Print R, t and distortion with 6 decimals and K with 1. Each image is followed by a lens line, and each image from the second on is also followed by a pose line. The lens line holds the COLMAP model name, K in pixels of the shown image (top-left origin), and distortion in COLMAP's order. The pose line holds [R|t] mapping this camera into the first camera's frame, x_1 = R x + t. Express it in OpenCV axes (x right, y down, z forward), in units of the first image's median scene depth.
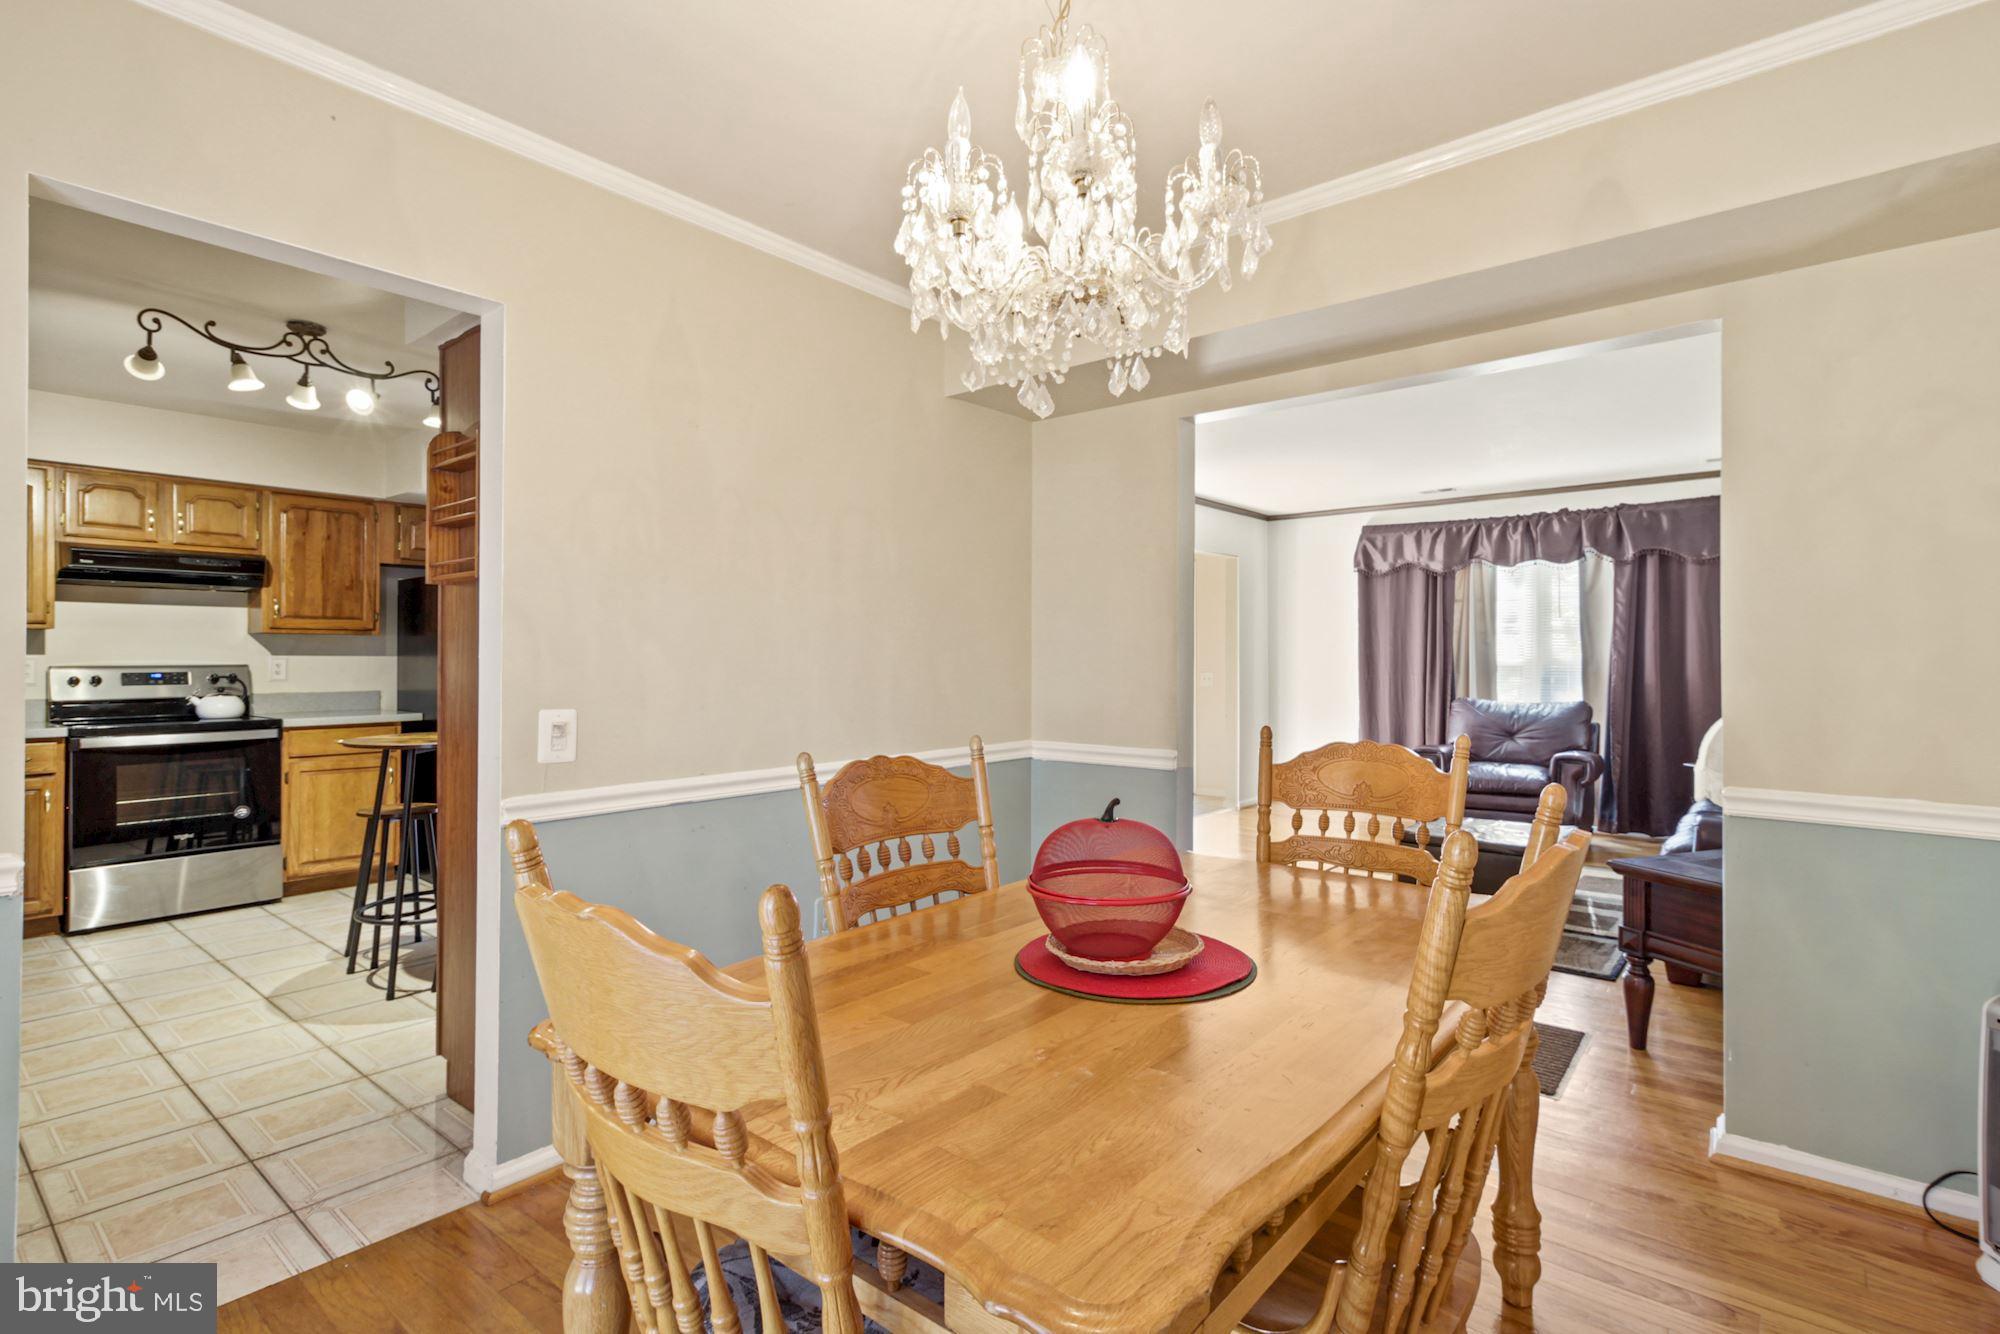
lens RADIAL K [[935.4, 0, 1012.4], [0, 935.4, 652.8], [0, 0, 1]] dist [0.000724, -0.000160]
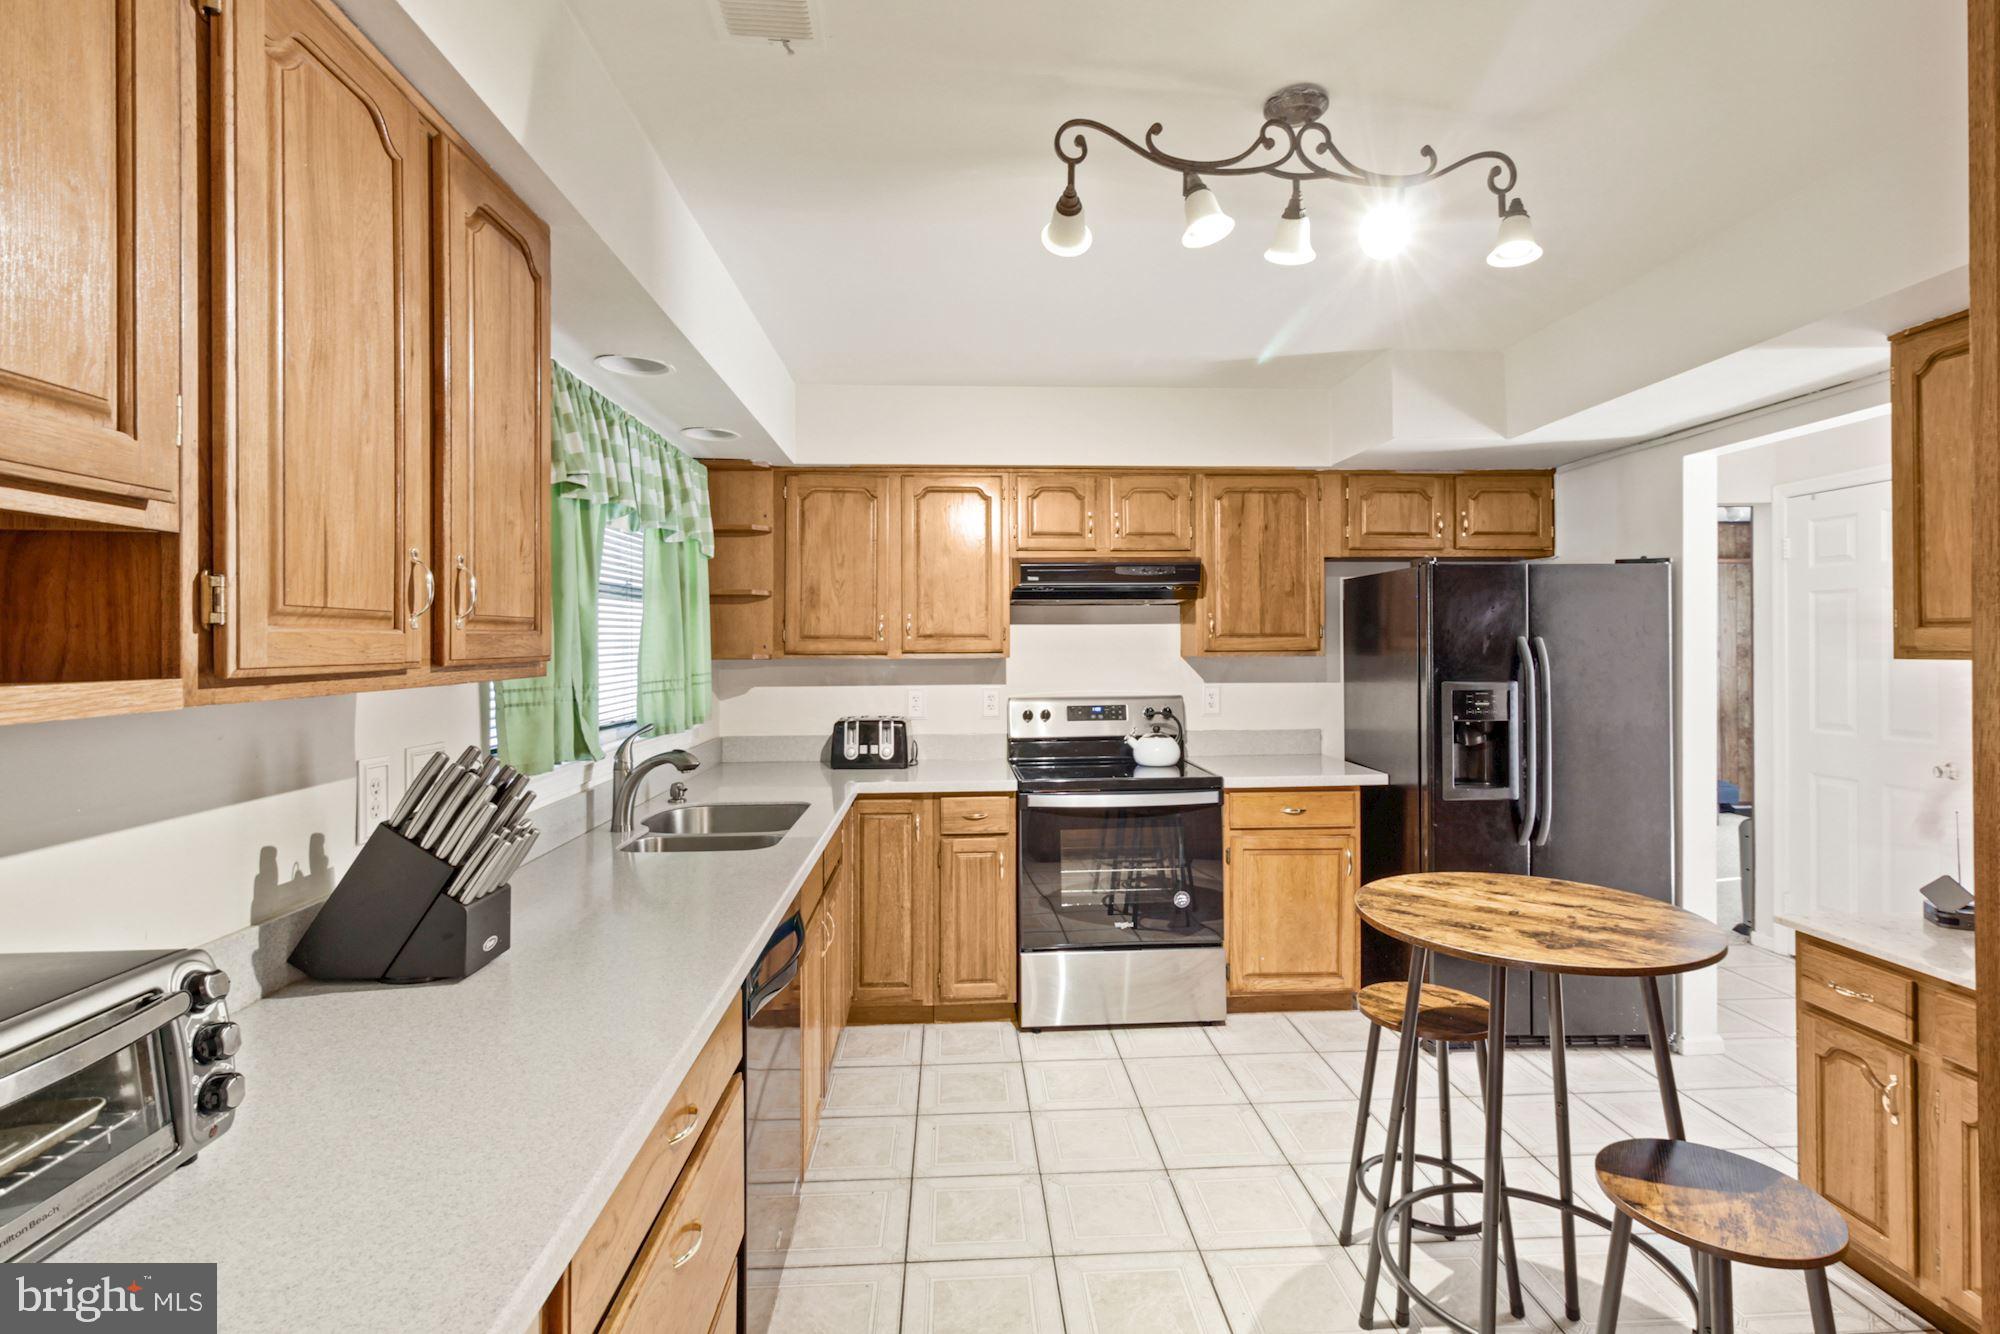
lens RADIAL K [[935.4, 0, 1021.3], [0, 935.4, 639.4], [0, 0, 1]] dist [0.000724, -0.000160]
pose [[0.674674, -0.006697, -0.738086, -0.339491], [0.009699, 0.999953, -0.000208, -0.038686], [0.738052, -0.007019, 0.674707, 0.382495]]
